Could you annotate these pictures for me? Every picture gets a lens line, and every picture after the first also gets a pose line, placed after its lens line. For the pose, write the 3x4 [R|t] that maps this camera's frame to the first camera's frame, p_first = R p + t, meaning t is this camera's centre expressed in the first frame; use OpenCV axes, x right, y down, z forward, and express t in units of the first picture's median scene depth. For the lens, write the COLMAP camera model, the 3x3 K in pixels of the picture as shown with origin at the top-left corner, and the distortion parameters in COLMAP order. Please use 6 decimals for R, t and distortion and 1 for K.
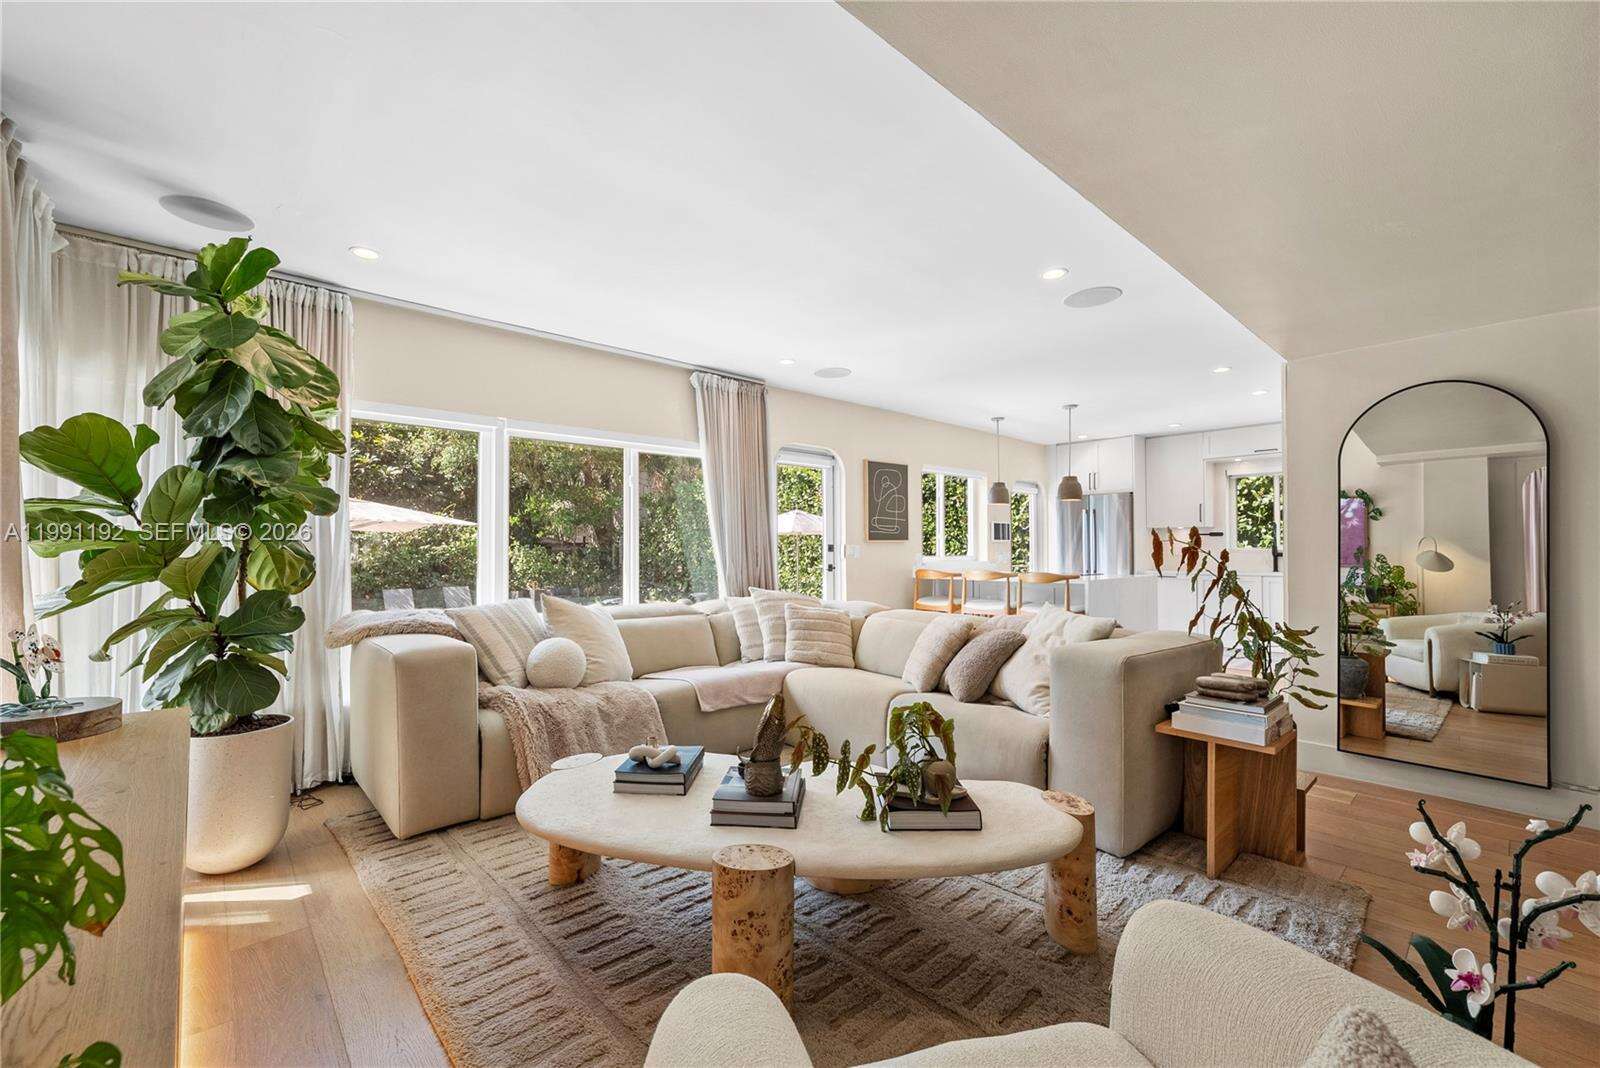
lens RADIAL K [[657.5, 0, 789.8], [0, 657.5, 545.1], [0, 0, 1]] dist [0.000769, 0.000000]
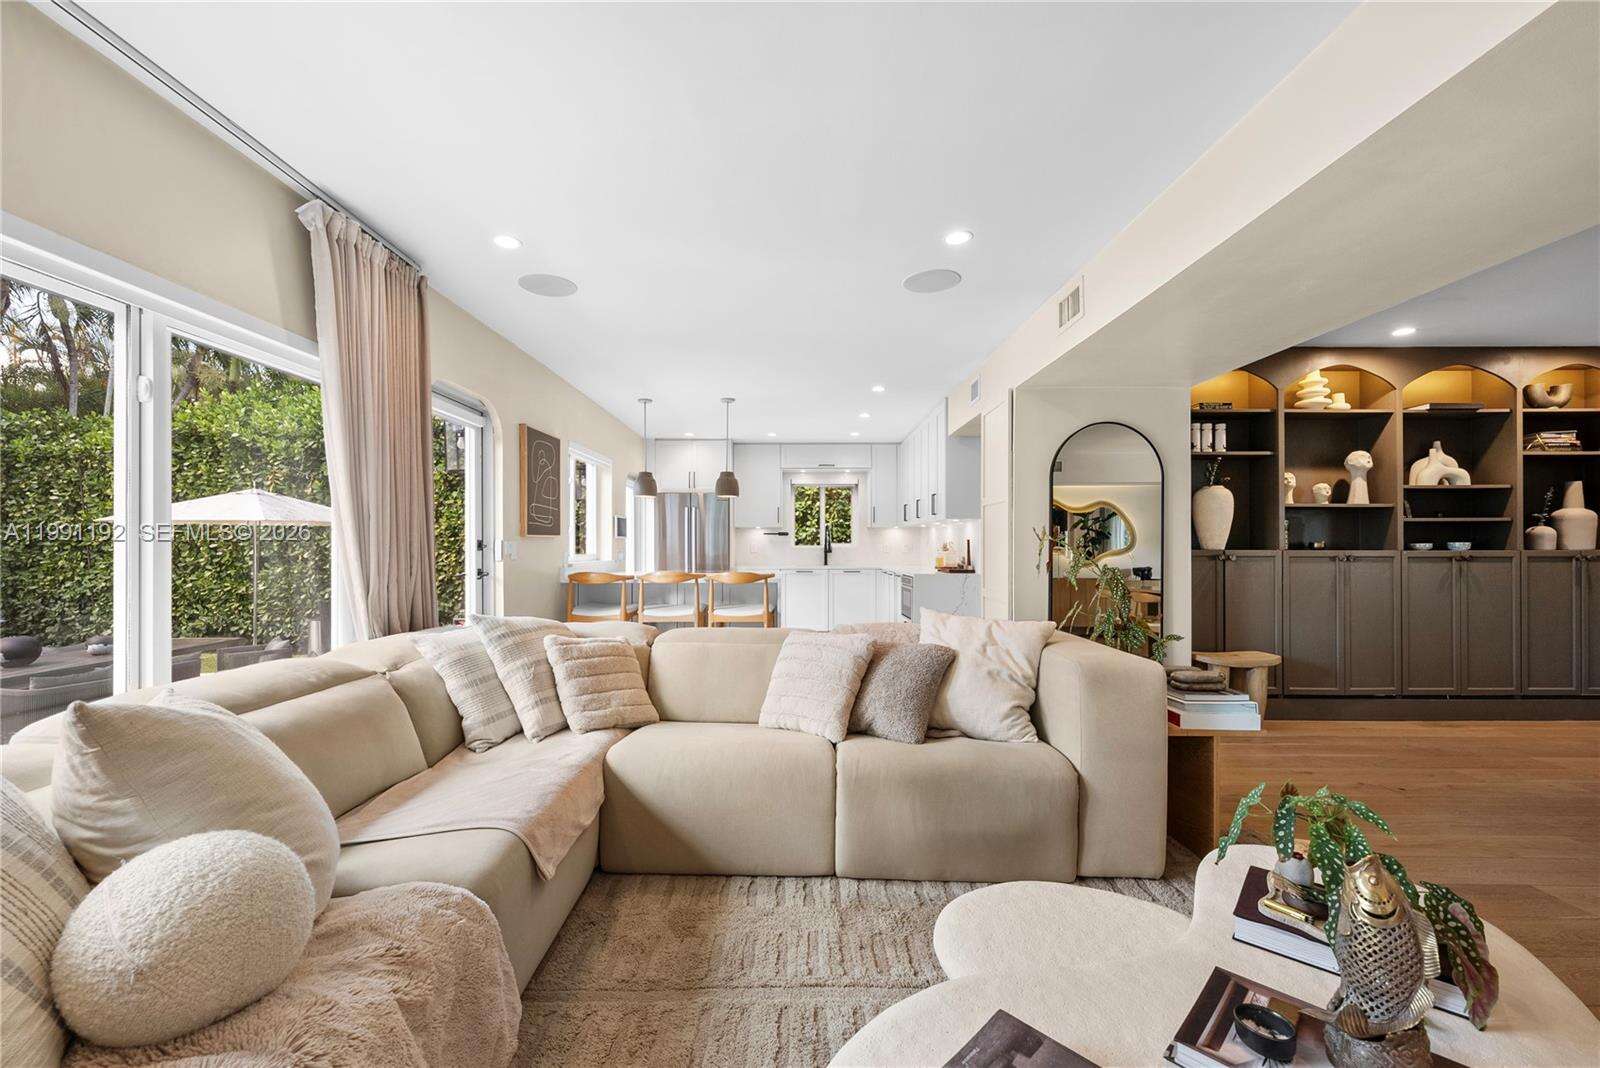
lens RADIAL K [[628.4, 0, 793.0], [0, 628.4, 544.3], [0, 0, 1]] dist [-0.002188, -0.000278]
pose [[0.674391, 0.002972, 0.738368, -0.194347], [-0.005702, 0.999983, 0.001183, 0.001000], [-0.738352, -0.005008, 0.674397, 0.303799]]
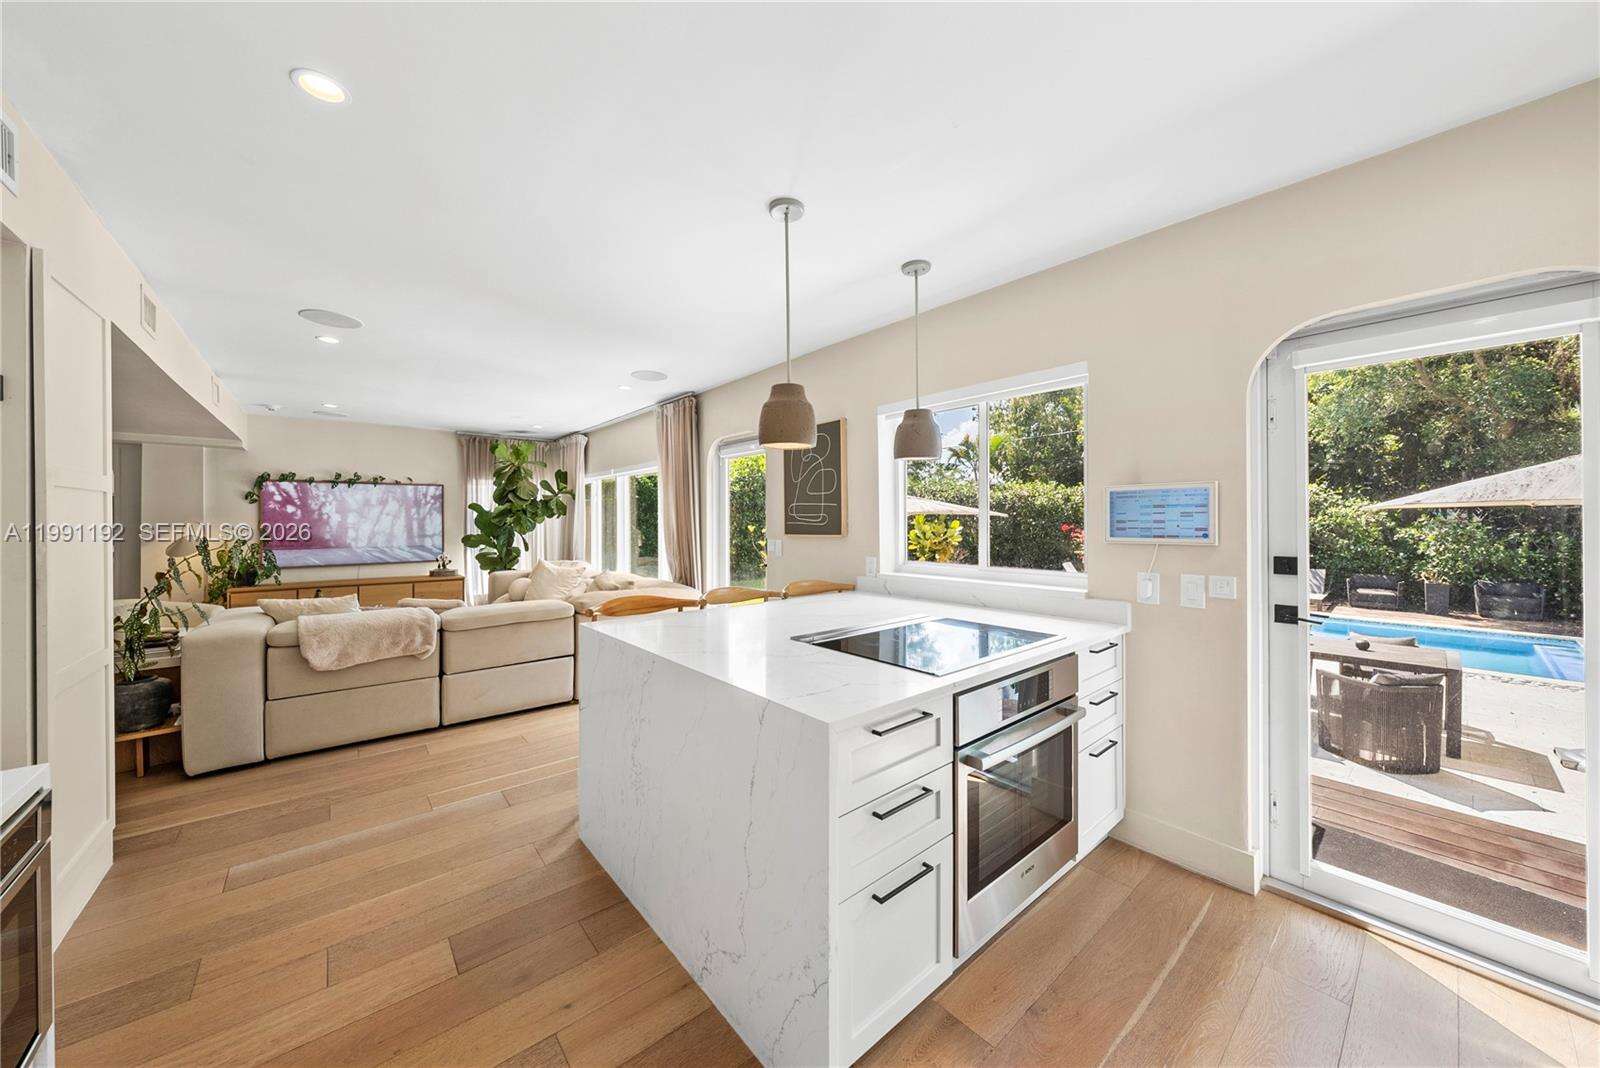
lens RADIAL K [[555.7, 0, 798.0], [0, 555.7, 522.9], [0, 0, 1]] dist [-0.000199, -0.000004]
pose [[-0.029398, 0.005026, -0.999555, 0.762171], [0.004671, 0.999977, 0.004891, -0.023262], [0.999557, -0.004525, -0.029421, 1.017659]]
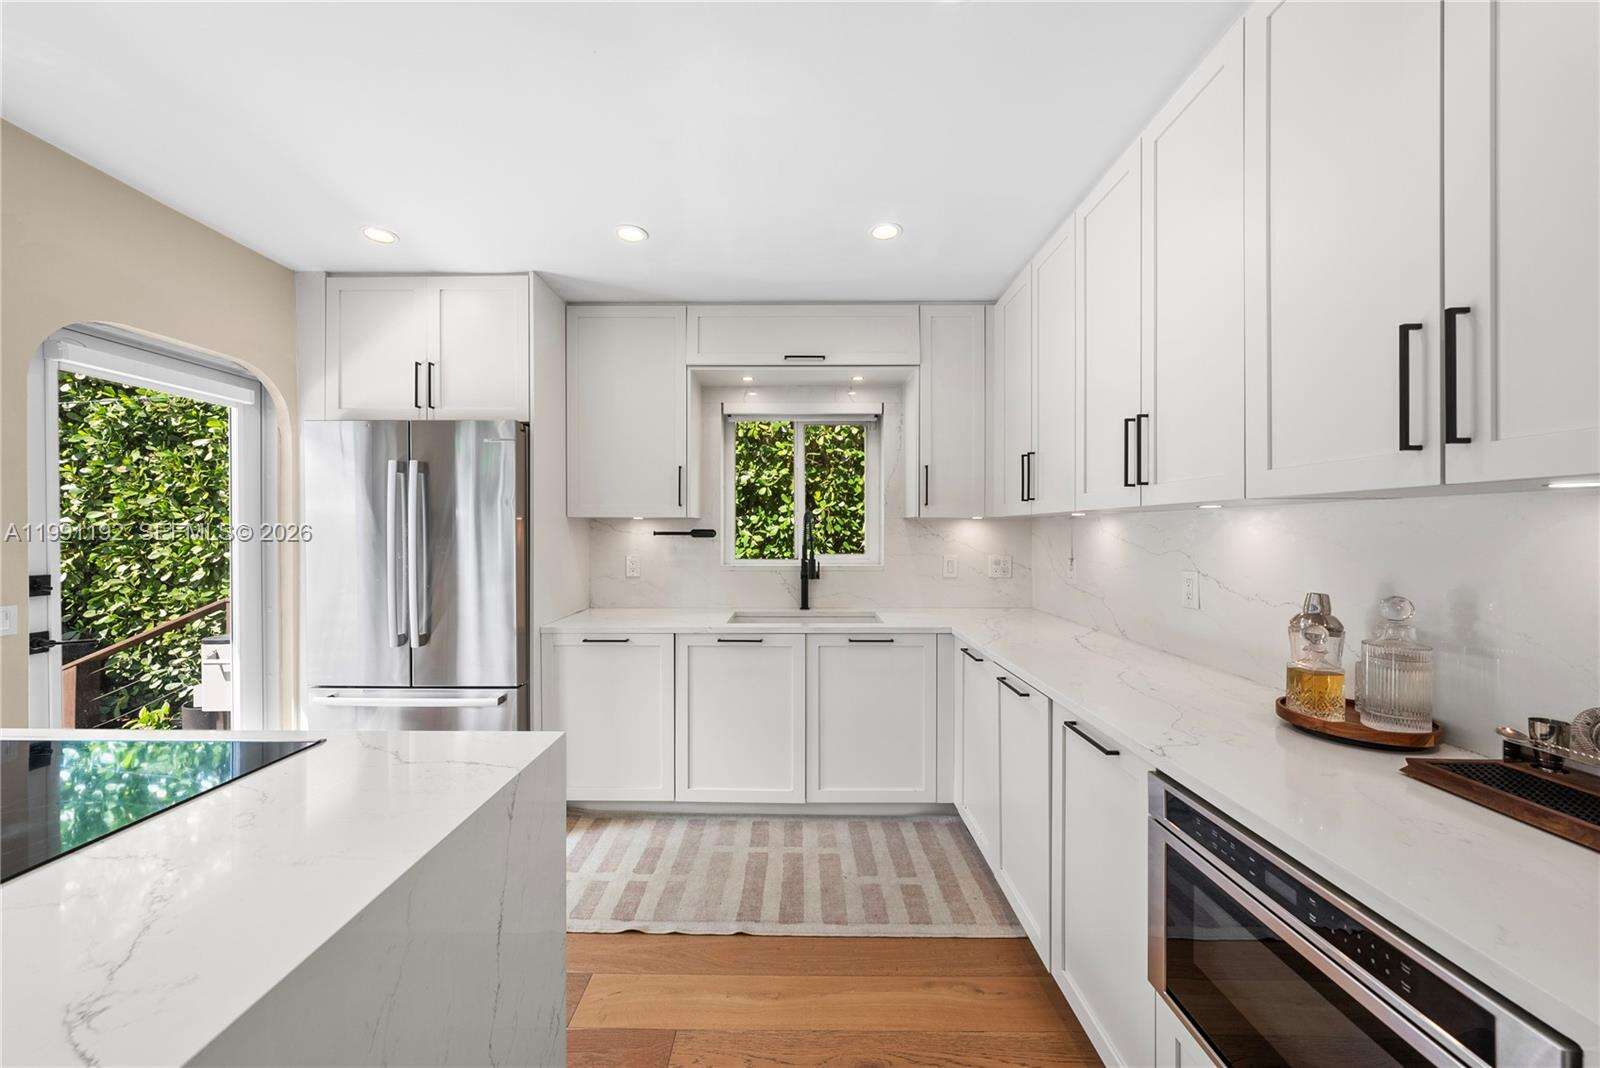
lens RADIAL K [[576.0, 0, 800.0], [0, 576.0, 534.0], [0, 0, 1]] dist [-0.001228, -0.000093]
pose [[0.673383, -0.001166, 0.739293, 0.477206], [-0.006789, 0.999947, 0.007761, -0.024283], [-0.739262, -0.010245, 0.673340, 0.826999]]
